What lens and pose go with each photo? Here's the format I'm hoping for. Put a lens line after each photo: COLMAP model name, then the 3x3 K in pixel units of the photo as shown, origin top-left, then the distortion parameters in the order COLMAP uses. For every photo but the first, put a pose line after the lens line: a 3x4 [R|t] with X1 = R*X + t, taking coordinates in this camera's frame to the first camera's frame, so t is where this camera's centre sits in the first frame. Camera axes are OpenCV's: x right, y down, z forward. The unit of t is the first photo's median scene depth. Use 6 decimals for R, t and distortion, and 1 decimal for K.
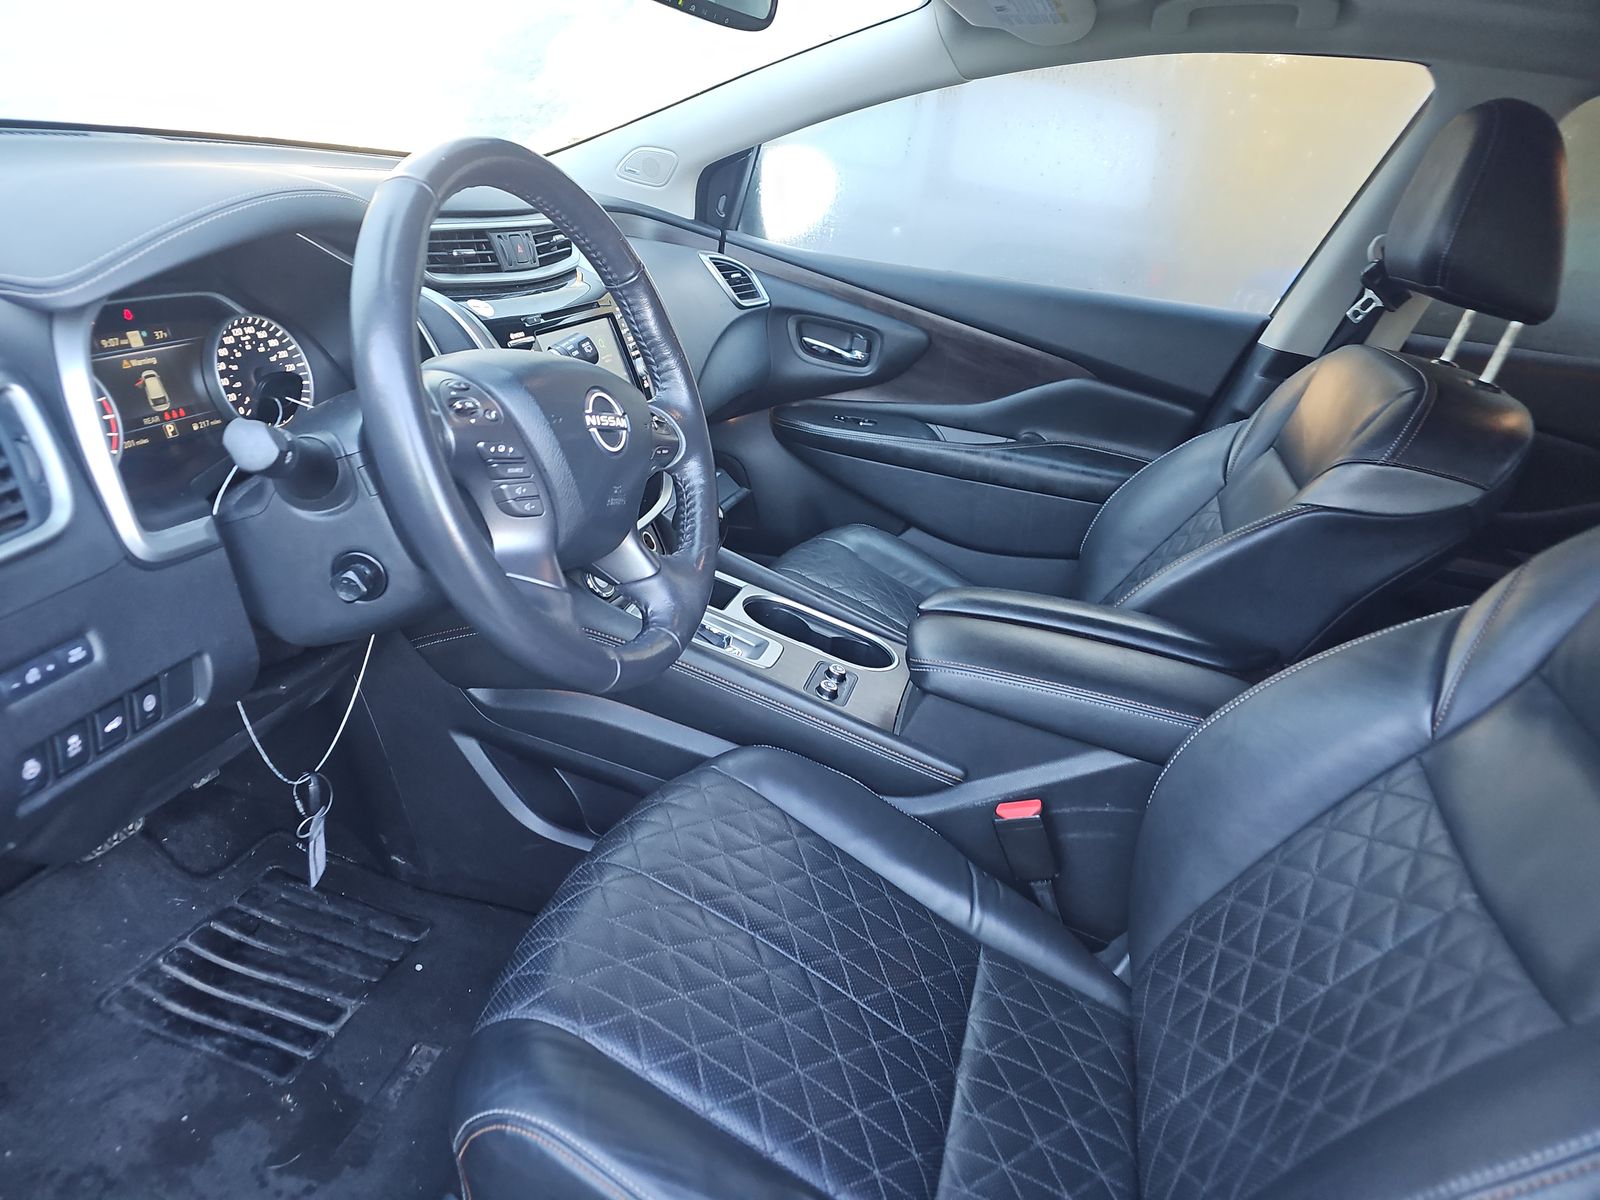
lens RADIAL K [[1066.6, 0, 753.0], [0, 1066.6, 622.5], [0, 0, 1]] dist [0.004984, -0.007133]
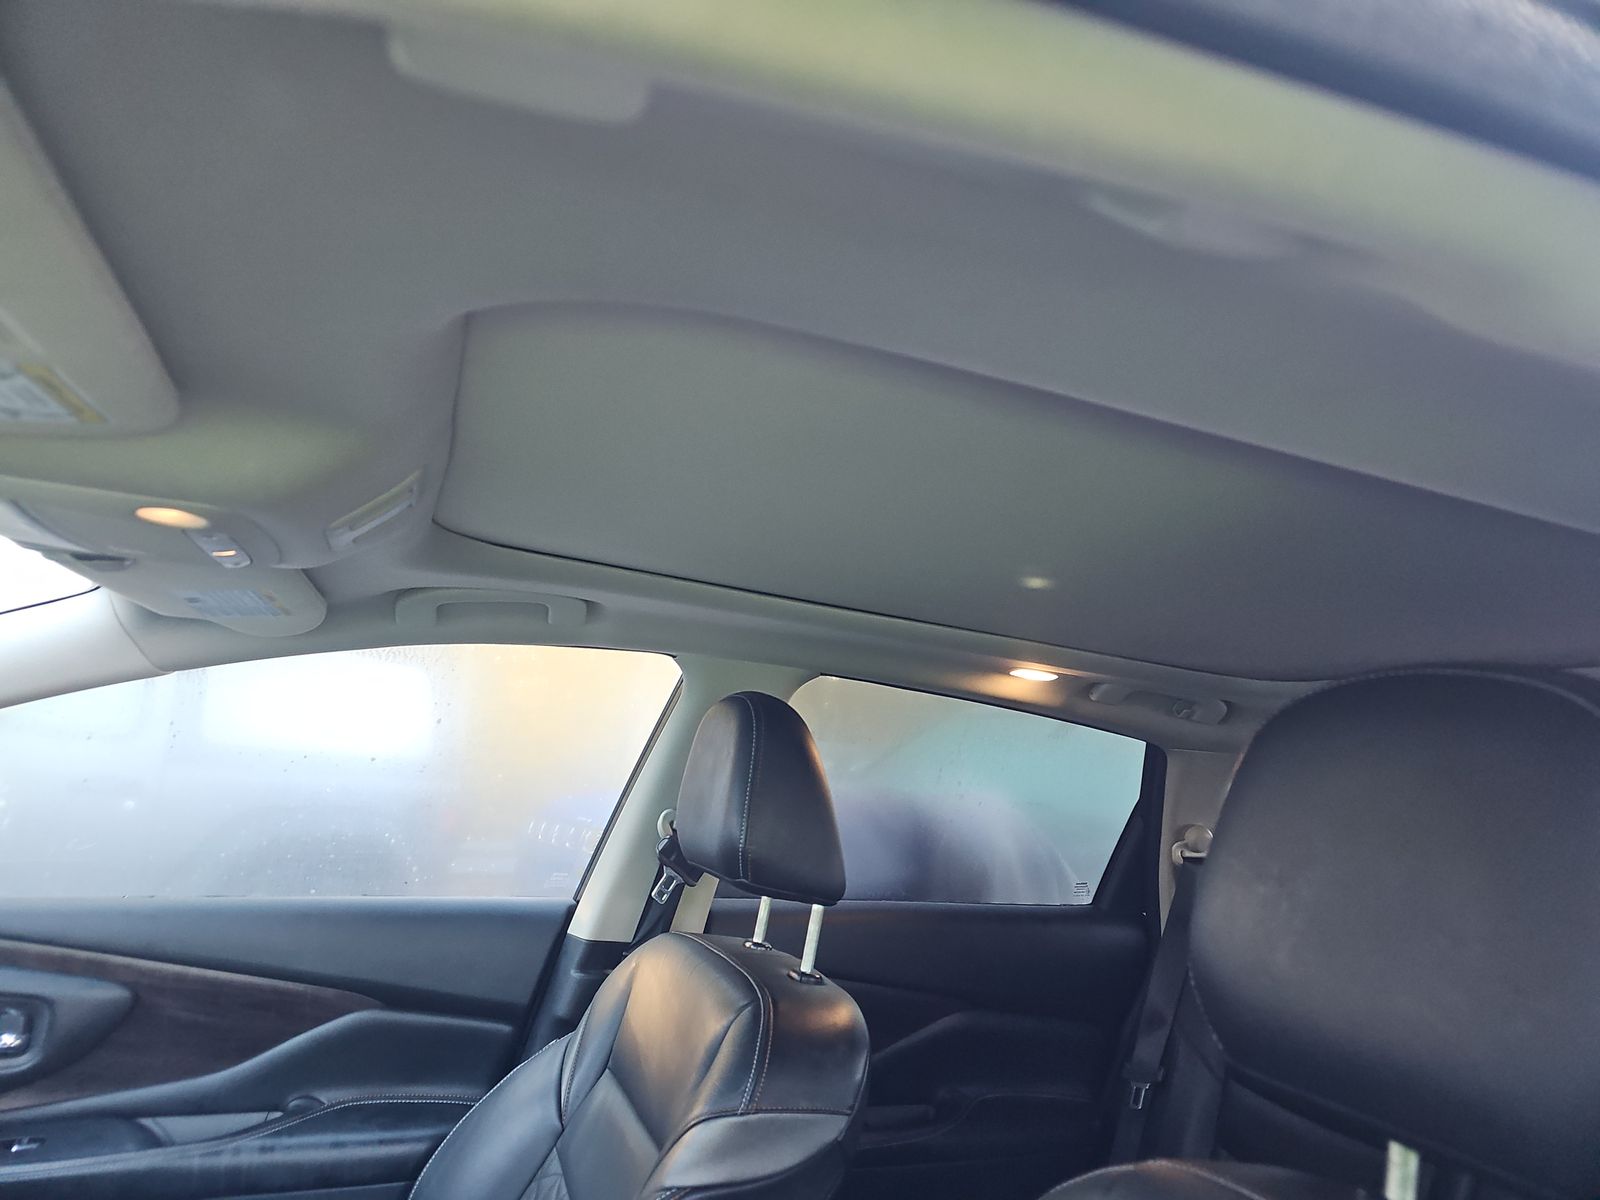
lens RADIAL K [[1066.6, 0, 799.2], [0, 1066.6, 603.6], [0, 0, 1]] dist [0.004984, -0.007133]
pose [[0.791373, 0.030138, 0.610590, 0.080775], [0.262932, 0.884906, -0.384458, -0.118005], [-0.551902, 0.464794, 0.692367, 0.163744]]
